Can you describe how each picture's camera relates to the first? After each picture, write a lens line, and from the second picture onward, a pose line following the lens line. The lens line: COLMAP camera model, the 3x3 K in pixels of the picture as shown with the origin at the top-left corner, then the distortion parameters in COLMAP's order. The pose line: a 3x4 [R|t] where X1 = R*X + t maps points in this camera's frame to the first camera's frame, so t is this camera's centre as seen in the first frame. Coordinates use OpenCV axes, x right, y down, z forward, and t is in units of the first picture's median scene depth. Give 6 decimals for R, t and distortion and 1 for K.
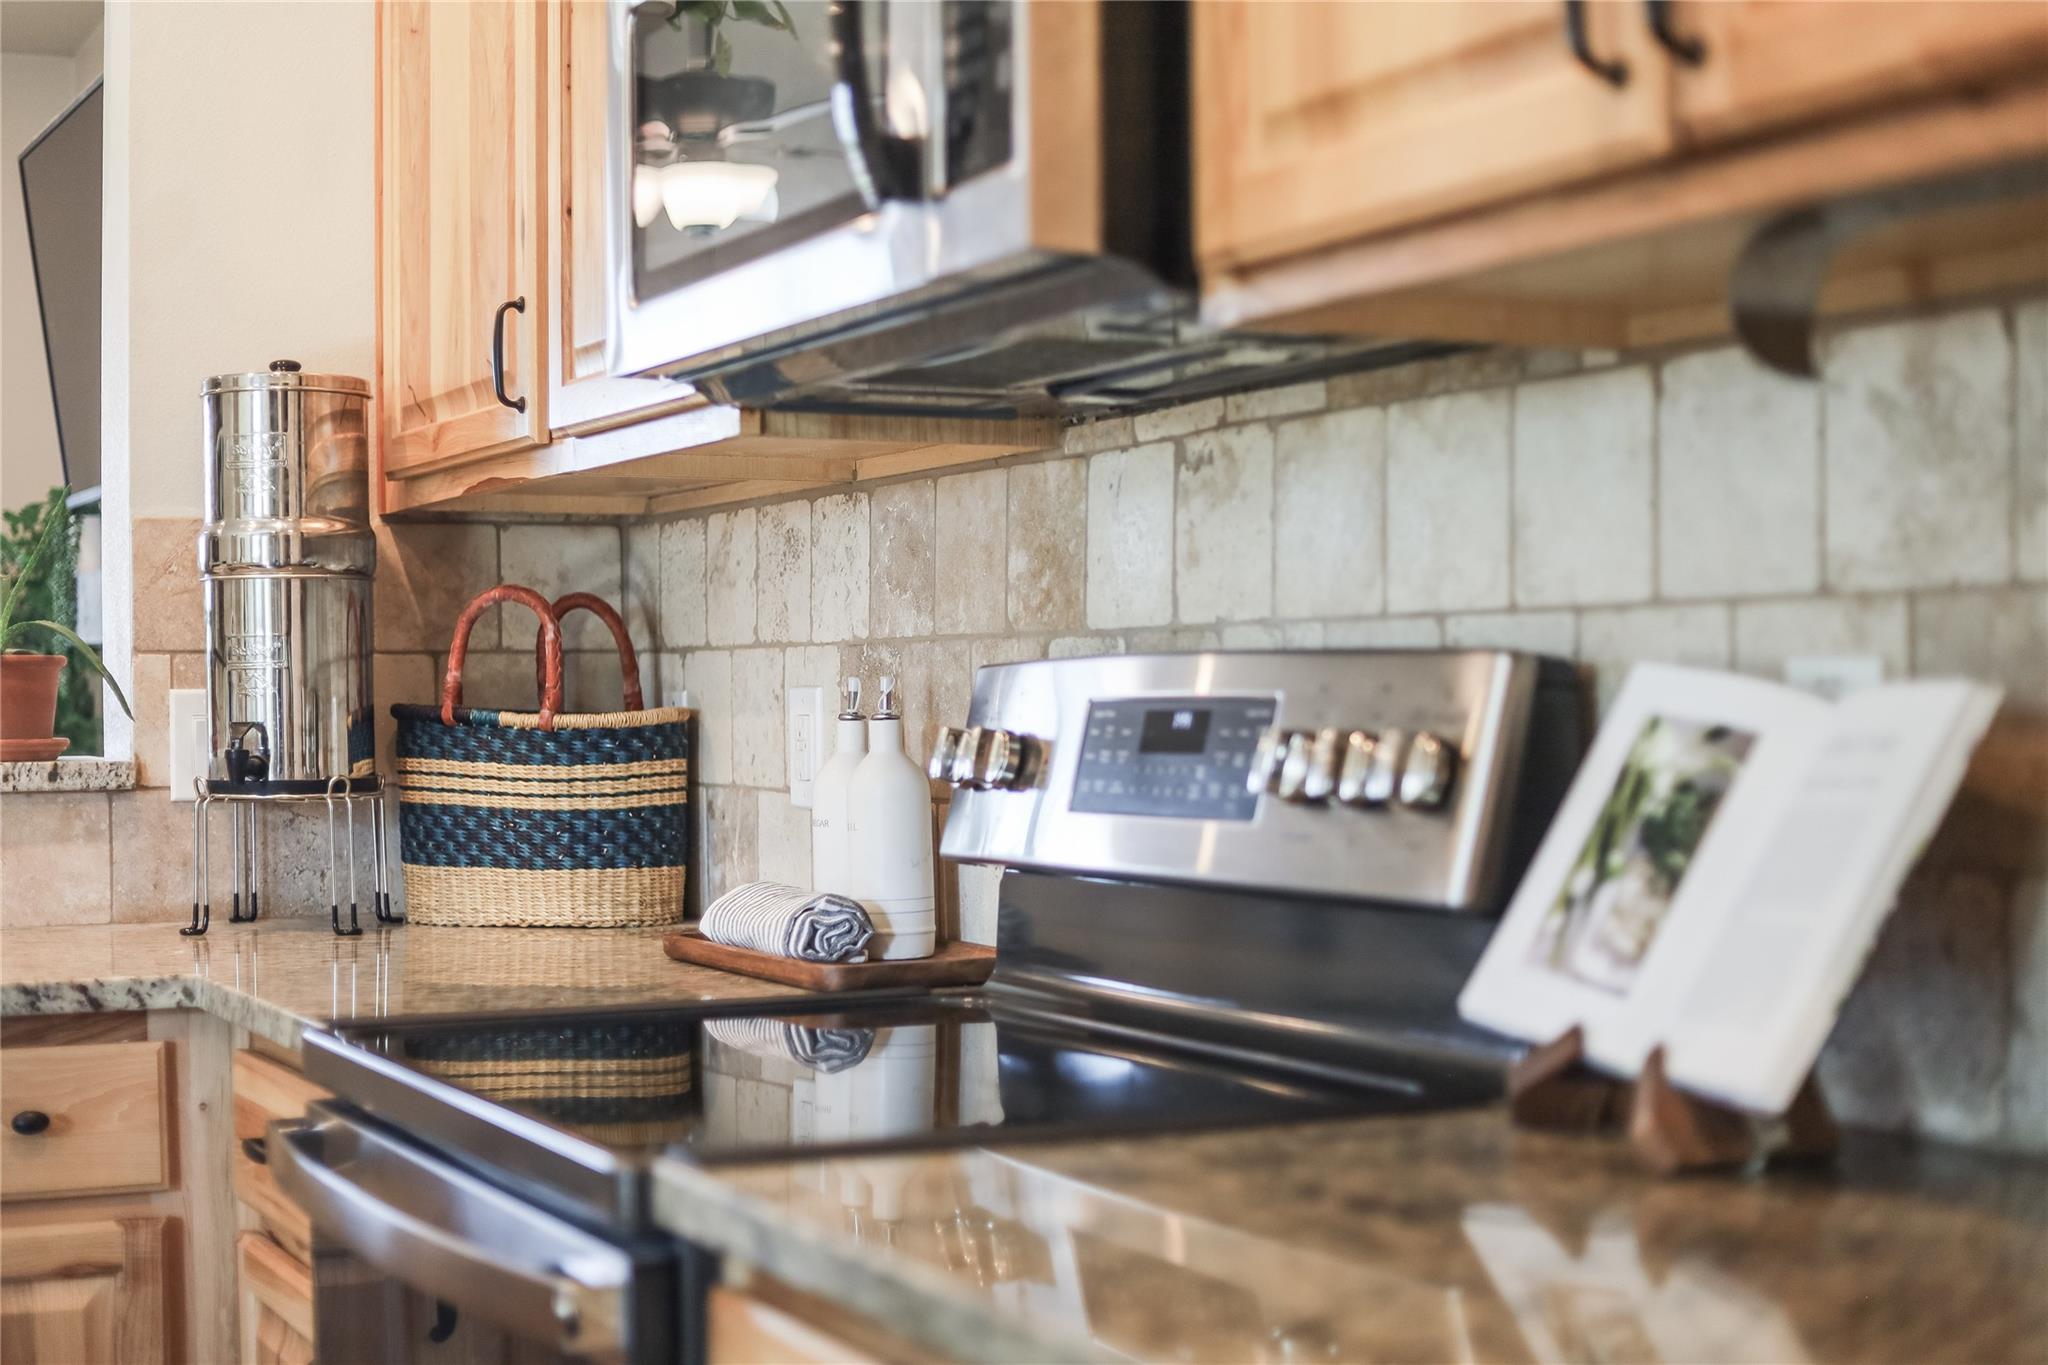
lens RADIAL K [[3014.8, 0, 1022.8], [0, 3014.8, 688.8], [0, 0, 1]] dist [-0.138575, 0.000000]
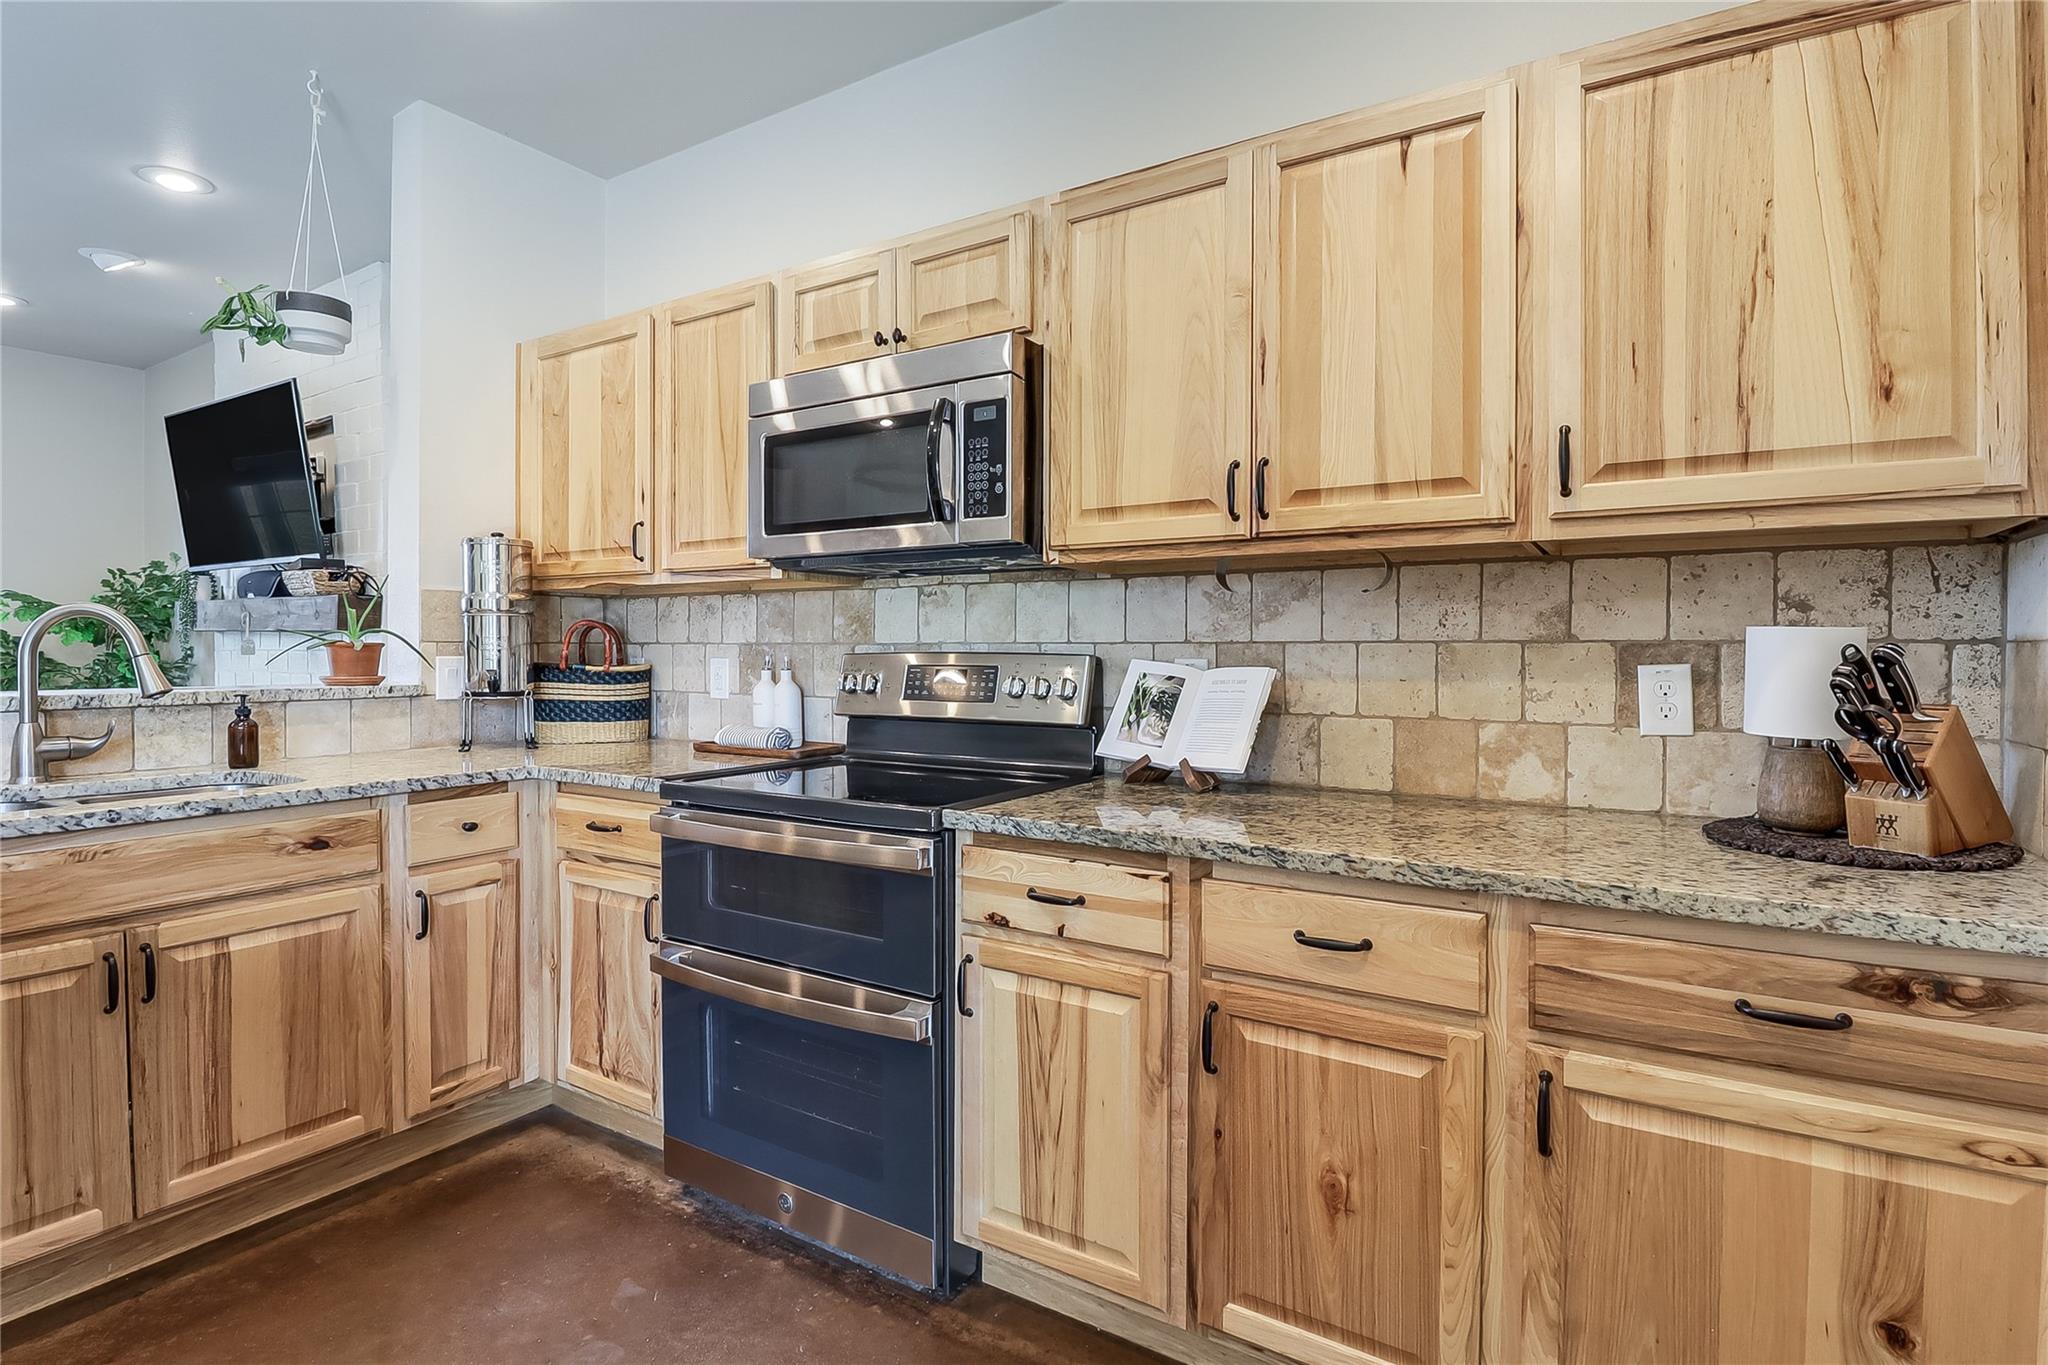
lens RADIAL K [[991.0, 0, 1037.0], [0, 991.0, 648.5], [0, 0, 1]] dist [-0.015363, -0.003263]
pose [[0.840106, 0.010196, 0.542326, -0.379468], [-0.010110, 0.999944, -0.003140, -0.011275], [-0.542328, -0.002845, 0.840162, 0.010534]]
